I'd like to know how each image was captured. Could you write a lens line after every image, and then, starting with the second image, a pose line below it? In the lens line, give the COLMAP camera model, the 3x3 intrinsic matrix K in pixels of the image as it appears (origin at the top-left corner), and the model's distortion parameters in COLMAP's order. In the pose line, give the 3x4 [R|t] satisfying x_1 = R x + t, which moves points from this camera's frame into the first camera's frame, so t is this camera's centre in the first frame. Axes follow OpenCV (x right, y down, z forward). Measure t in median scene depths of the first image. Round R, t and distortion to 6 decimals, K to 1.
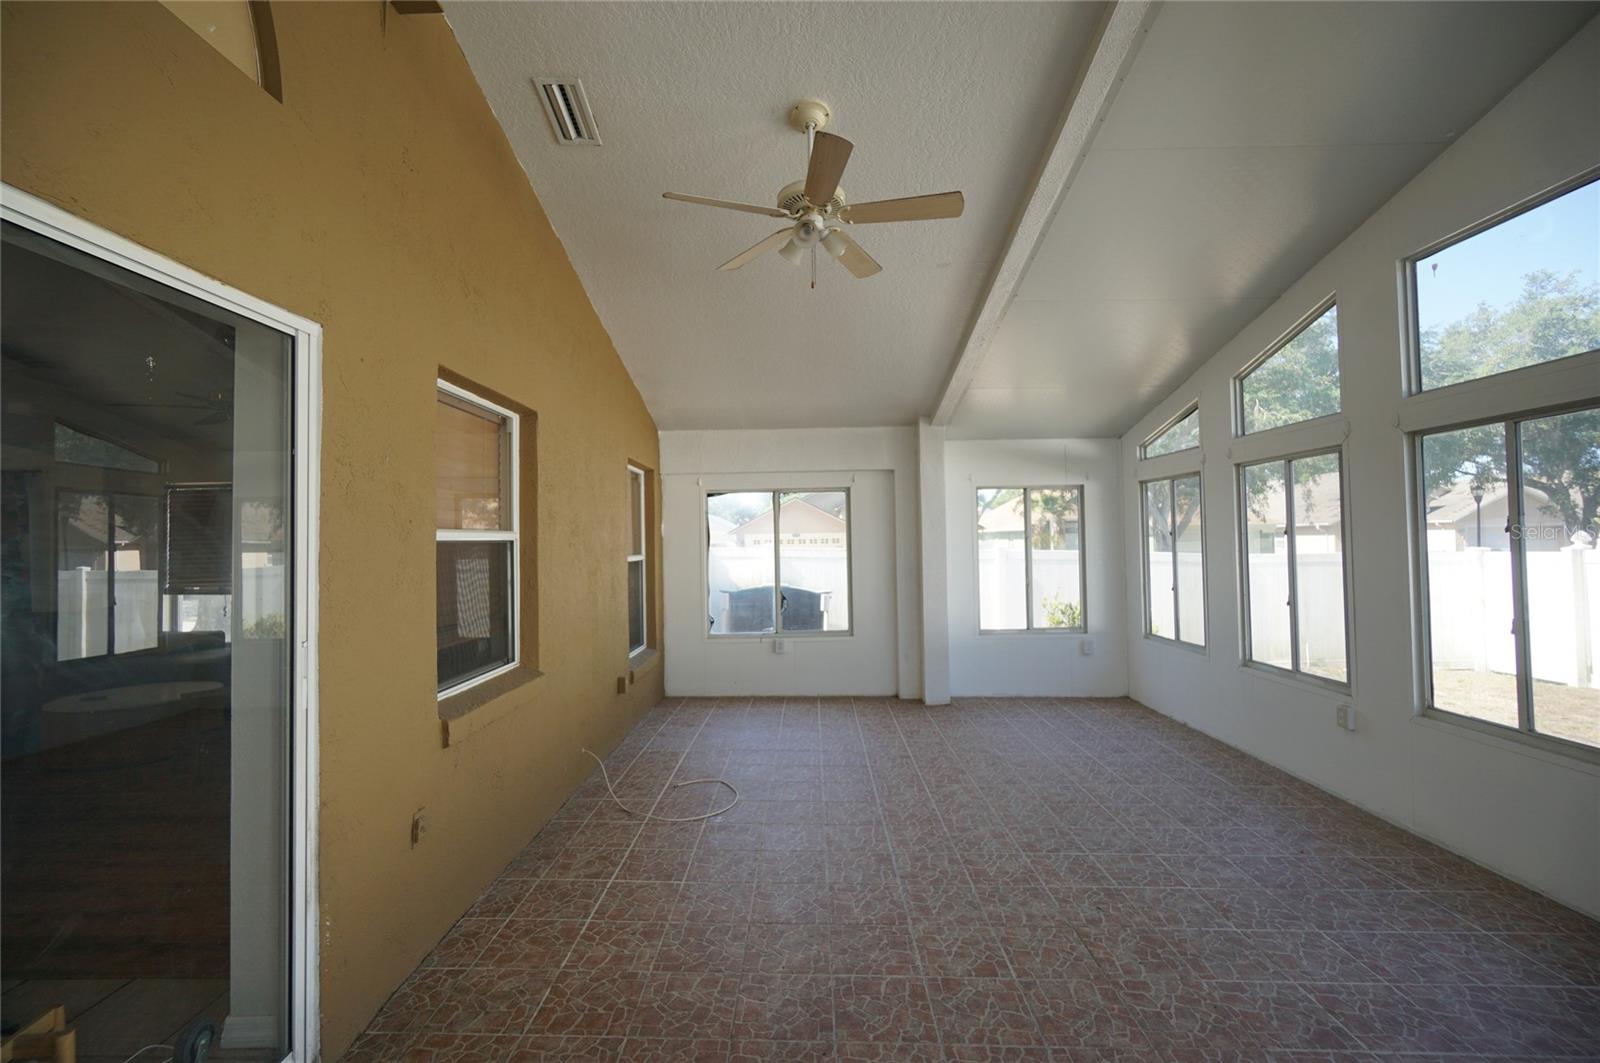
lens RADIAL K [[686.2, 0, 796.8], [0, 686.2, 524.3], [0, 0, 1]] dist [-0.010536, 0.002169]
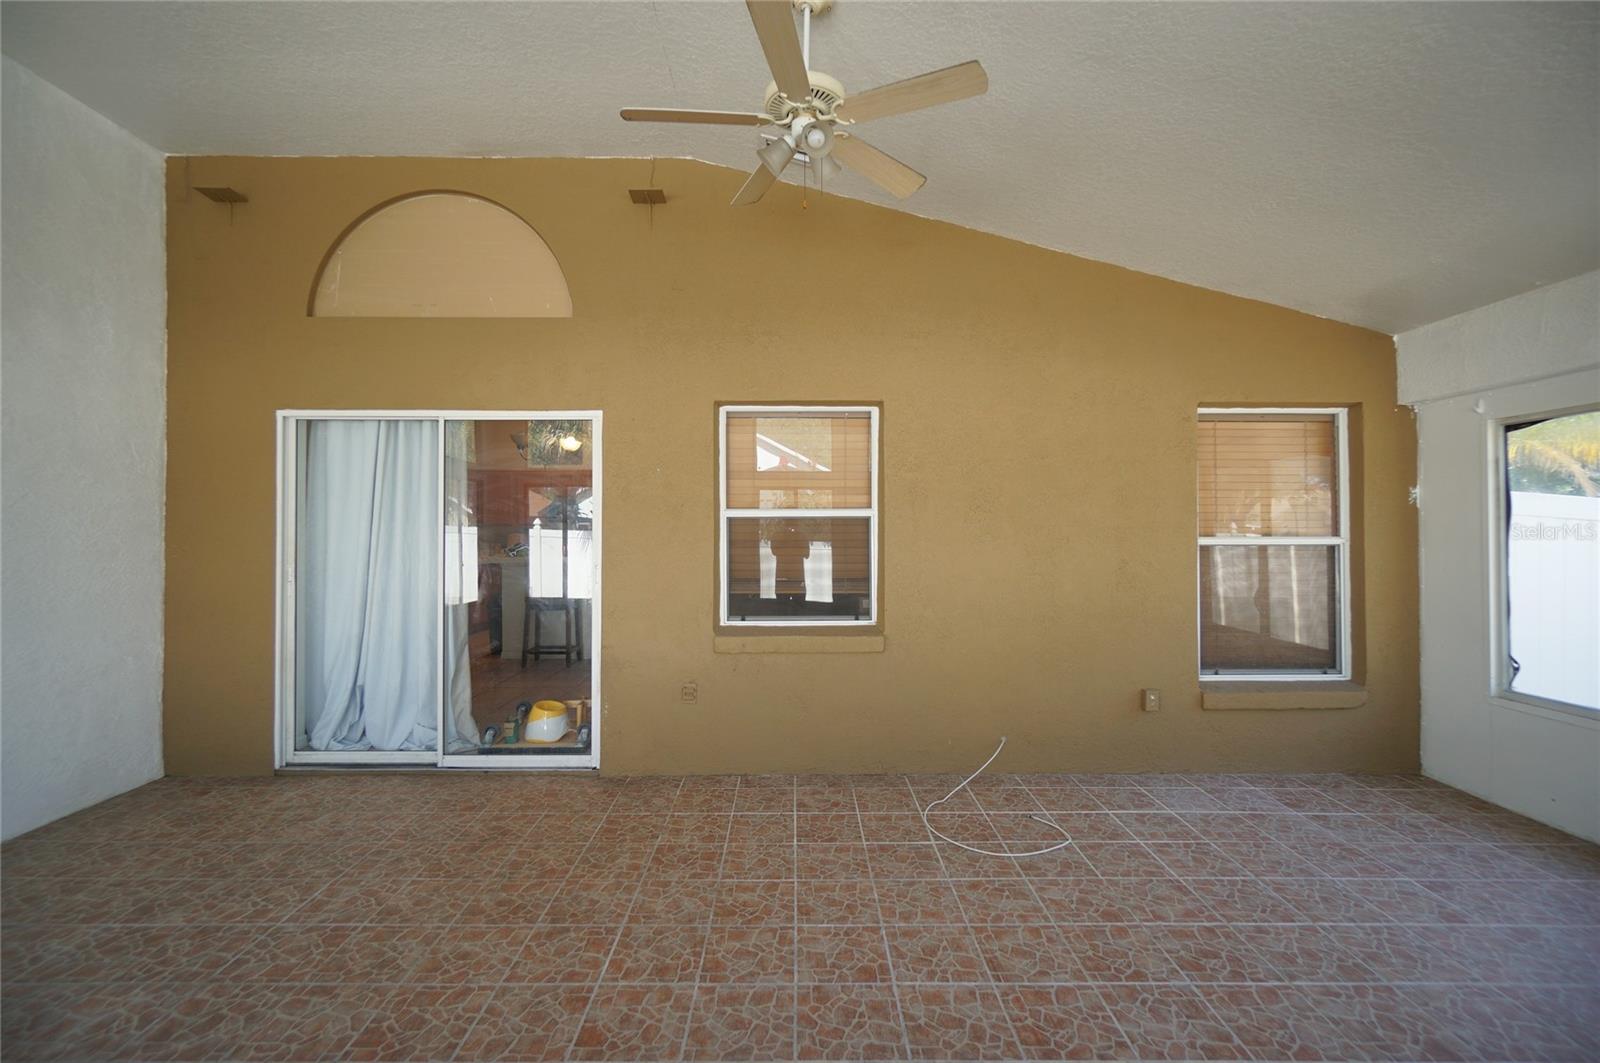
lens RADIAL K [[686.2, 0, 797.9], [0, 686.2, 517.3], [0, 0, 1]] dist [-0.010536, 0.002169]
pose [[0.016775, -0.007443, -0.999832, 0.921648], [0.028625, 0.999566, -0.006961, 0.035086], [0.999449, -0.028503, 0.016981, 1.046065]]
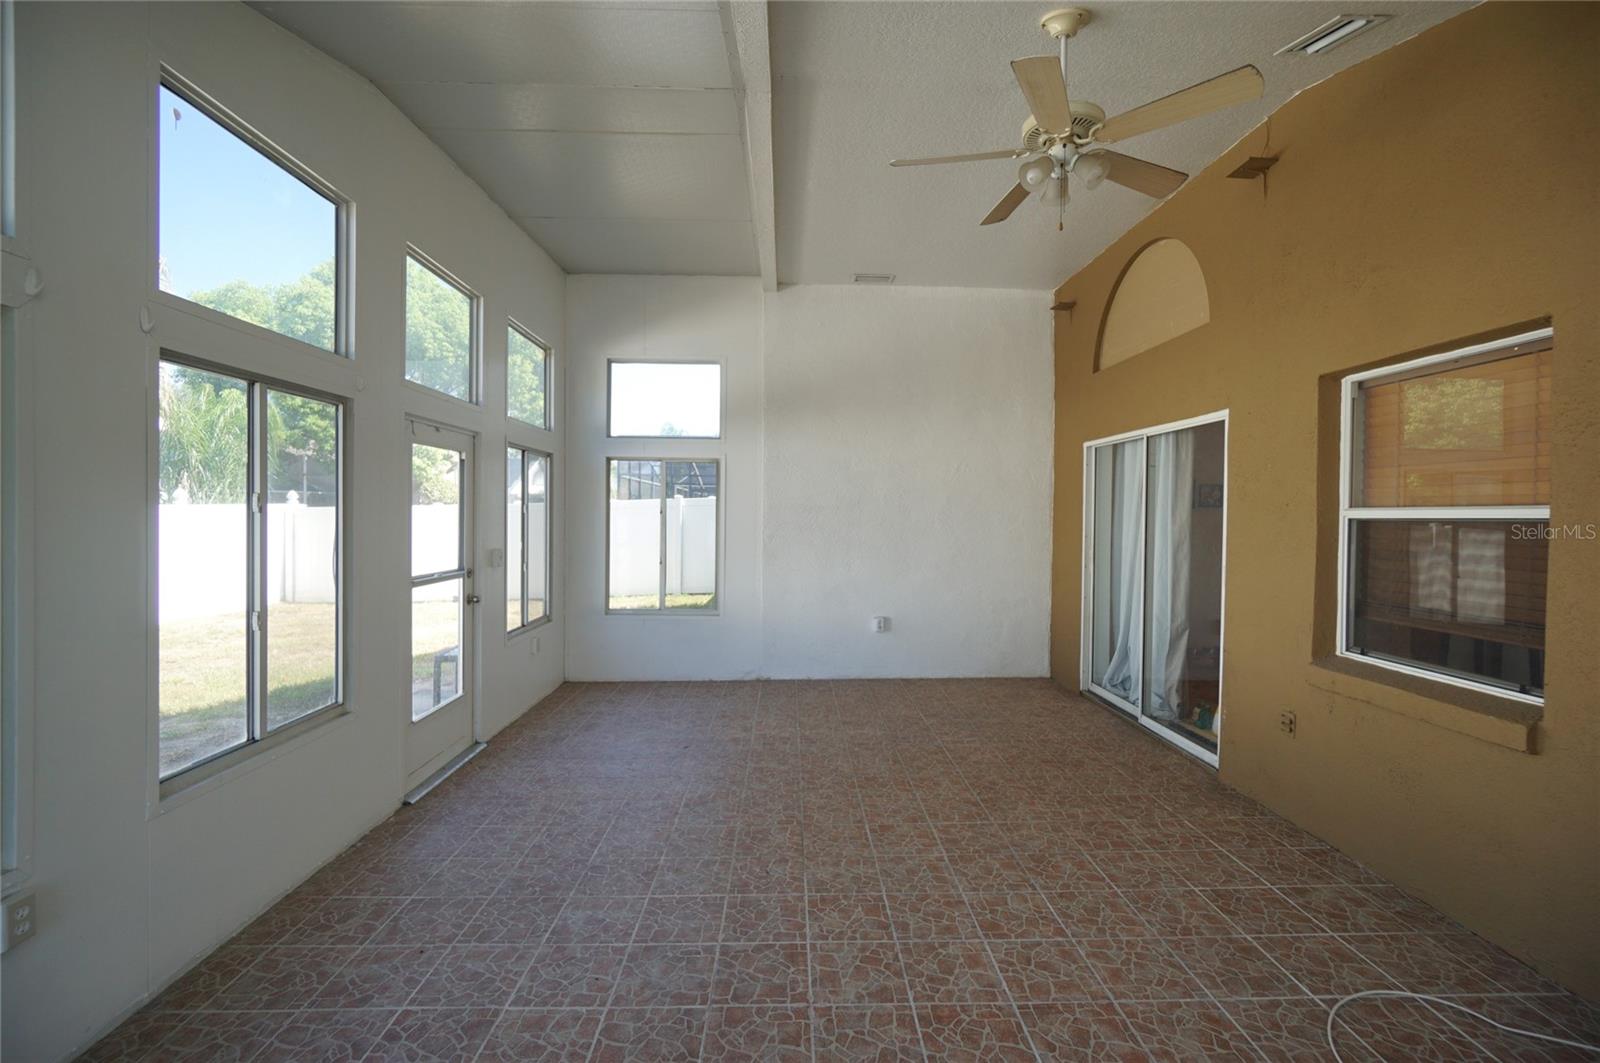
lens RADIAL K [[686.2, 0, 787.2], [0, 686.2, 527.4], [0, 0, 1]] dist [-0.010536, 0.002169]
pose [[-0.999838, 0.002561, -0.017817, 0.419678], [0.002741, 0.999946, -0.010064, 0.043300], [0.017791, -0.010111, -0.999791, 2.006532]]
